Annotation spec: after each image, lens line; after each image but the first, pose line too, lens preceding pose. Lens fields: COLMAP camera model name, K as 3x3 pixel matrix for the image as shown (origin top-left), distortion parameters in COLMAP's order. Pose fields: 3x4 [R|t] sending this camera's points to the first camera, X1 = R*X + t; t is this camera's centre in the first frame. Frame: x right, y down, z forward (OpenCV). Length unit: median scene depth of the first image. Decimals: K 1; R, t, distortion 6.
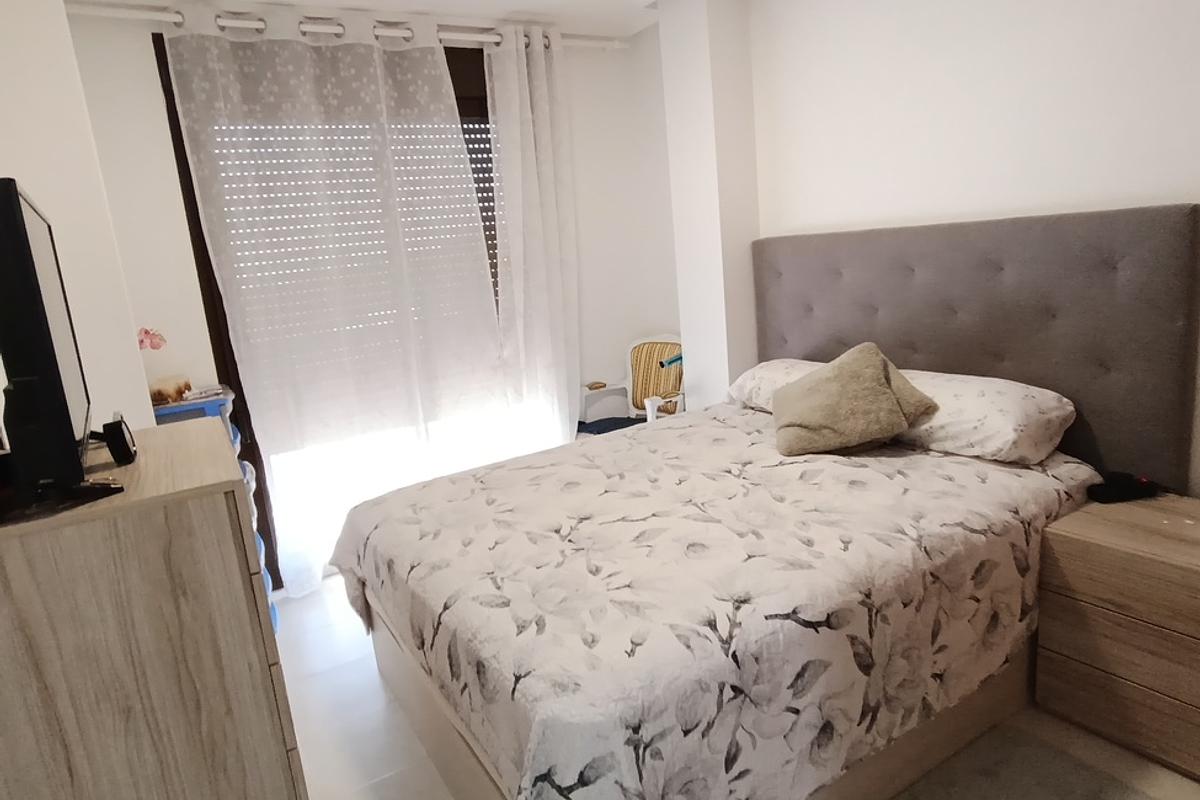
lens RADIAL K [[731.3, 0, 588.6], [0, 731.3, 392.6], [0, 0, 1]] dist [-0.036550, 0.026797]
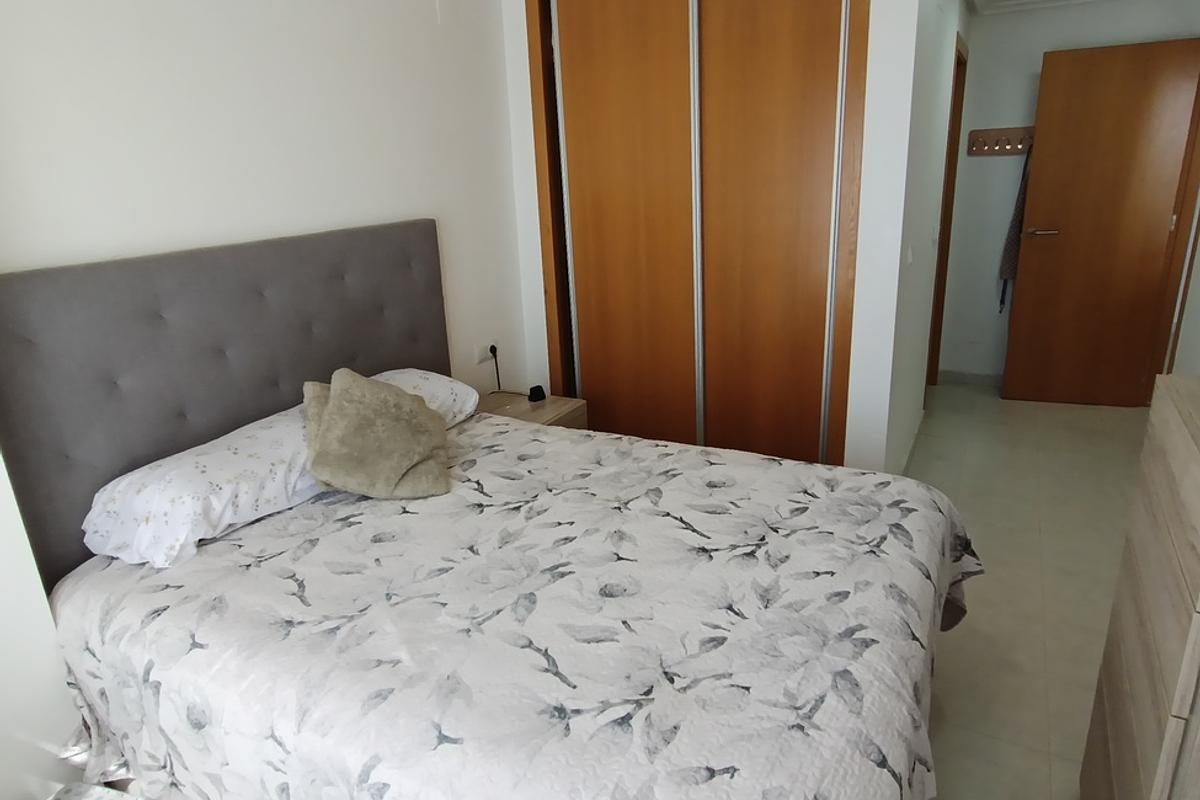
lens RADIAL K [[731.3, 0, 588.6], [0, 731.3, 392.6], [0, 0, 1]] dist [-0.036550, 0.026797]
pose [[-0.492201, -0.130694, 0.860615, -0.610900], [0.265595, 0.918974, 0.291455, -0.260250], [-0.828974, 0.372029, -0.417608, 1.343063]]
